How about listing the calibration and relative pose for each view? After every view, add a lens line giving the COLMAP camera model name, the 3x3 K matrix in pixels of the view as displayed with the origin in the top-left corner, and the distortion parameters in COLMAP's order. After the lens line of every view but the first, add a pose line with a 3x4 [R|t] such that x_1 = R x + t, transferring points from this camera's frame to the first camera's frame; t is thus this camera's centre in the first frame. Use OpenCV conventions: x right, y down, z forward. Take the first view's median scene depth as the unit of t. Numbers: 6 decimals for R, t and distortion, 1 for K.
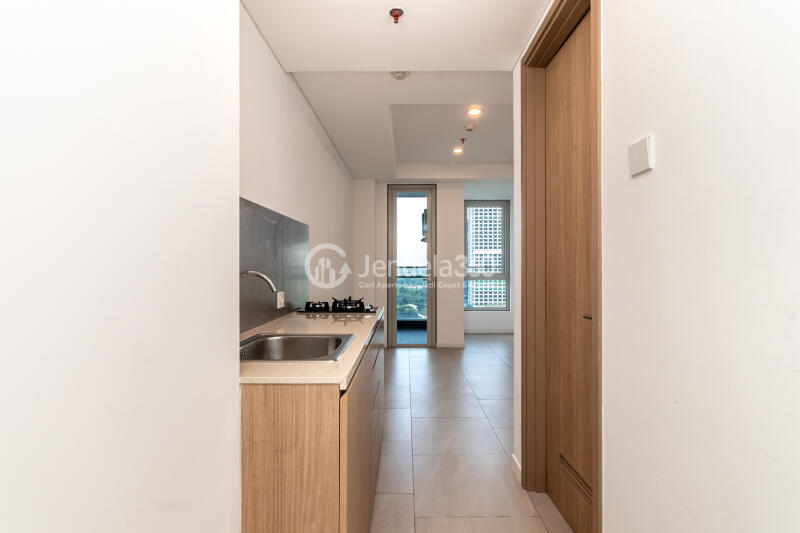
lens RADIAL K [[384.5, 0, 400.7], [0, 384.5, 265.9], [0, 0, 1]] dist [0.002697, -0.001229]
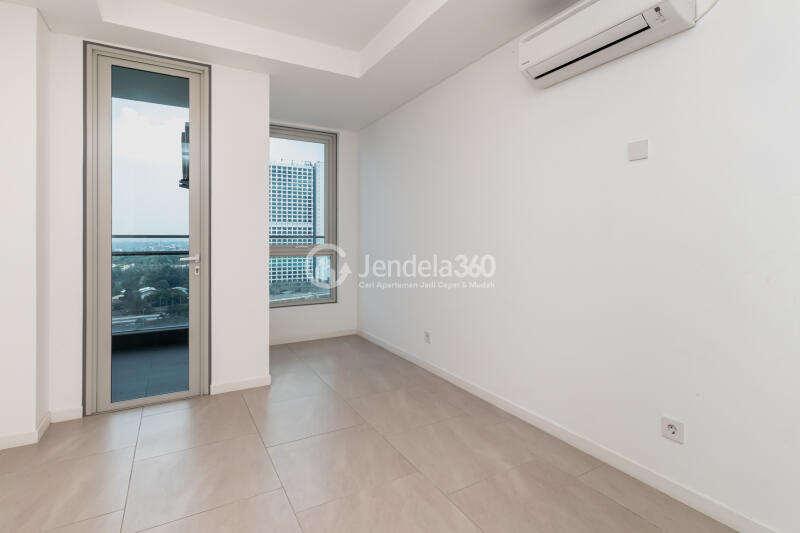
lens RADIAL K [[384.5, 0, 415.8], [0, 384.5, 240.7], [0, 0, 1]] dist [0.002697, -0.001229]
pose [[0.838790, 0.002034, 0.544452, 0.039657], [-0.001967, 0.999998, -0.000705, 0.010792], [-0.544452, -0.000480, 0.838792, 0.384911]]
